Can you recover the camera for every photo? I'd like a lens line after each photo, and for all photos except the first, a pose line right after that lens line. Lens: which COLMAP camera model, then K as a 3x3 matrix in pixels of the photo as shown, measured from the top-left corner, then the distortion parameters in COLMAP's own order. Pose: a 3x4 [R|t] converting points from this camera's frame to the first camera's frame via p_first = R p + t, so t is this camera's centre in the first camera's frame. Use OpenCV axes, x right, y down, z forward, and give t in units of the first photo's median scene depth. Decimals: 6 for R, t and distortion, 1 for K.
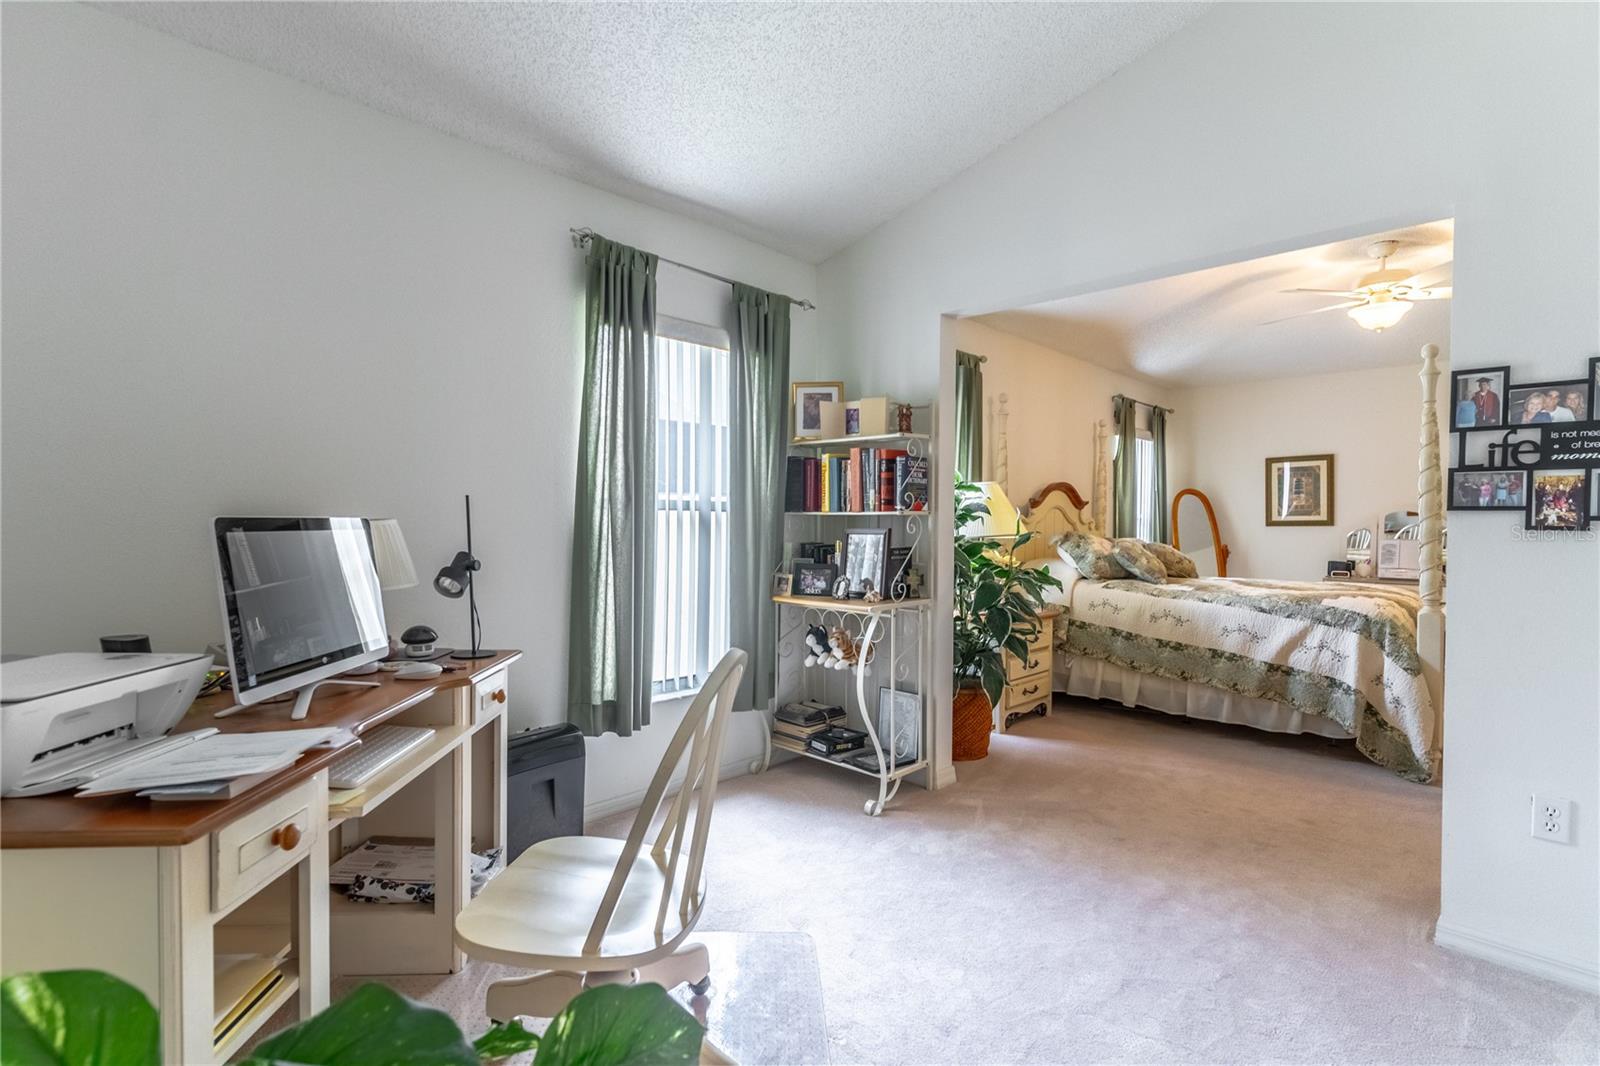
lens RADIAL K [[758.1, 0, 797.6], [0, 758.1, 535.4], [0, 0, 1]] dist [-0.002545, -0.000557]
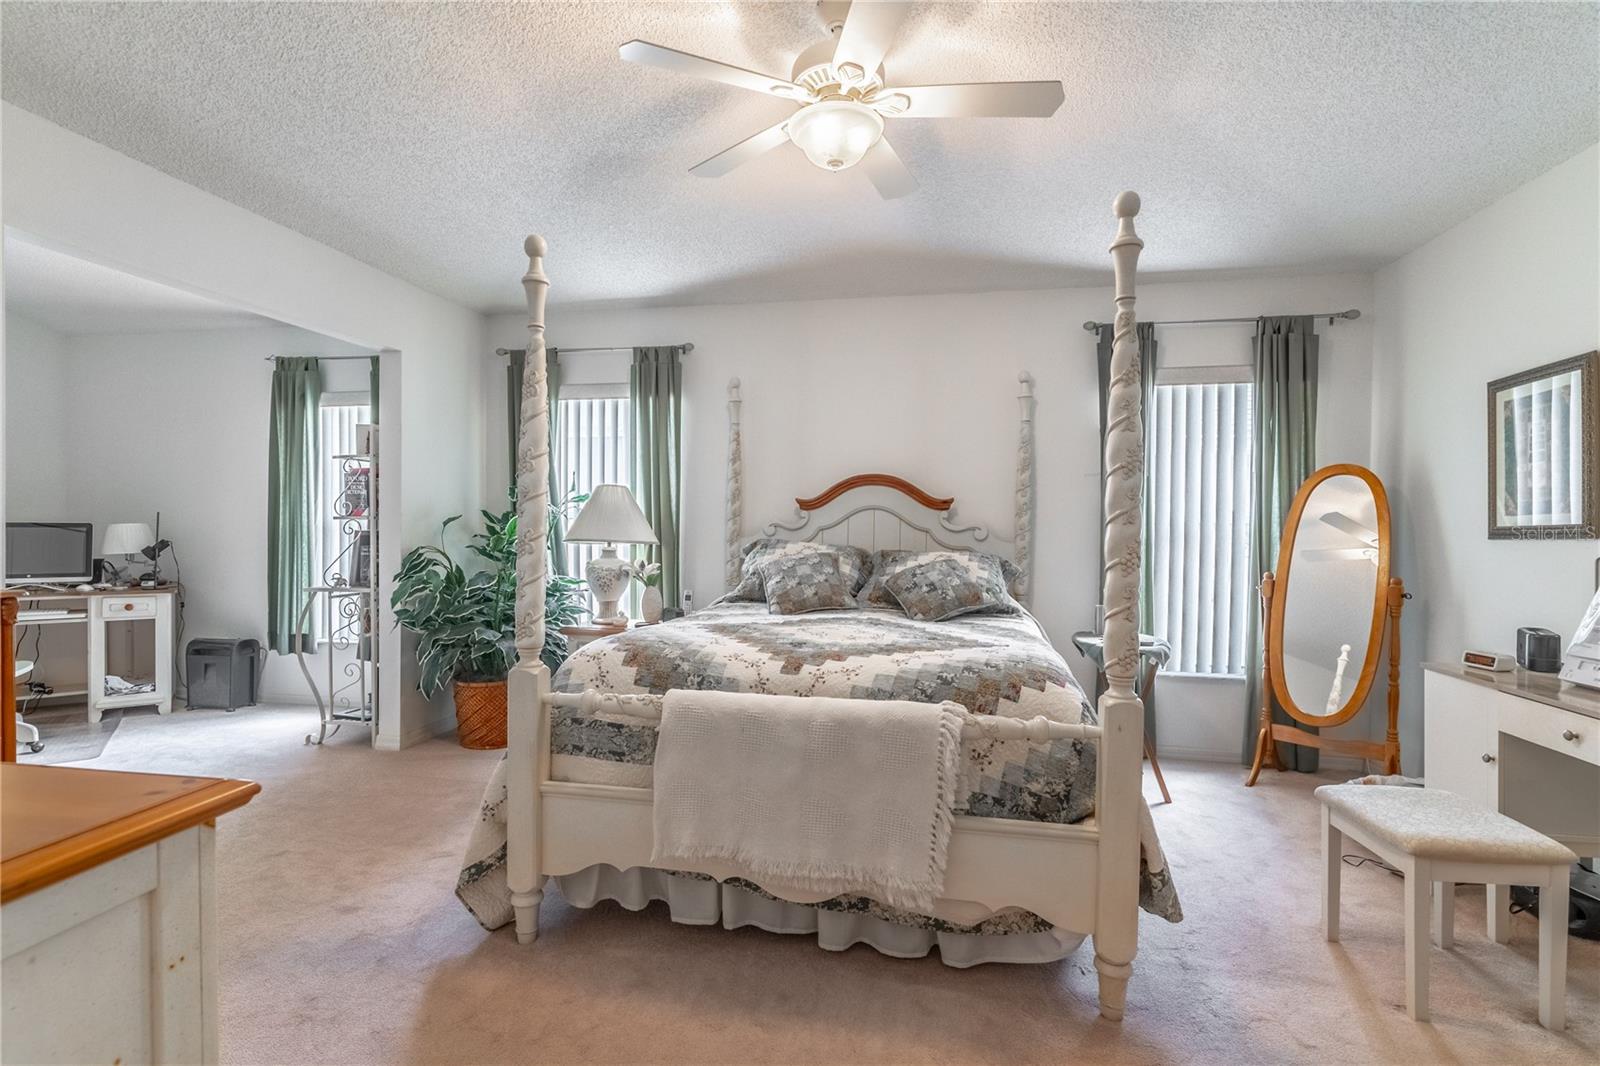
lens RADIAL K [[778.1, 0, 794.3], [0, 778.1, 536.2], [0, 0, 1]] dist [0.000563, -0.000215]
pose [[0.550847, 0.009156, -0.834556, 1.193278], [-0.021273, 0.999769, -0.003073, -0.006288], [0.834335, 0.019447, 0.550915, 0.655065]]
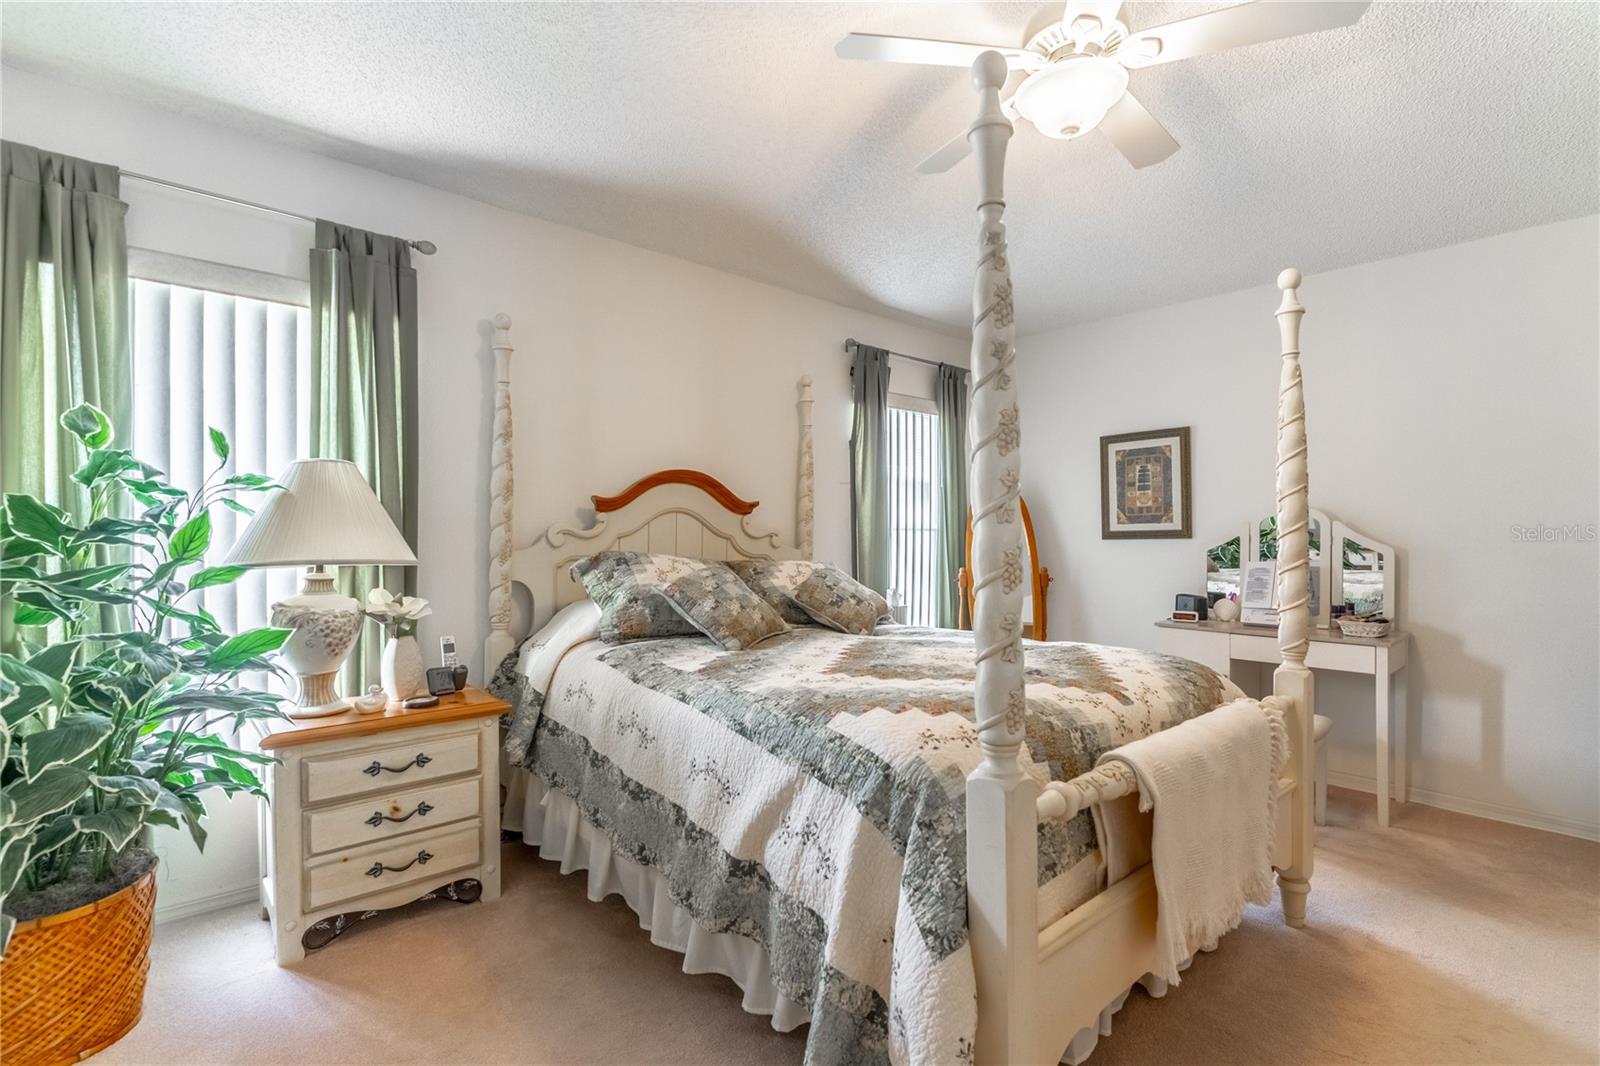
lens RADIAL K [[778.1, 0, 794.3], [0, 778.1, 536.2], [0, 0, 1]] dist [0.000563, -0.000215]
pose [[0.998949, -0.003622, -0.045682, 0.589740], [0.002841, 0.999849, -0.017157, -0.006418], [0.045738, 0.017009, 0.998809, 0.480067]]
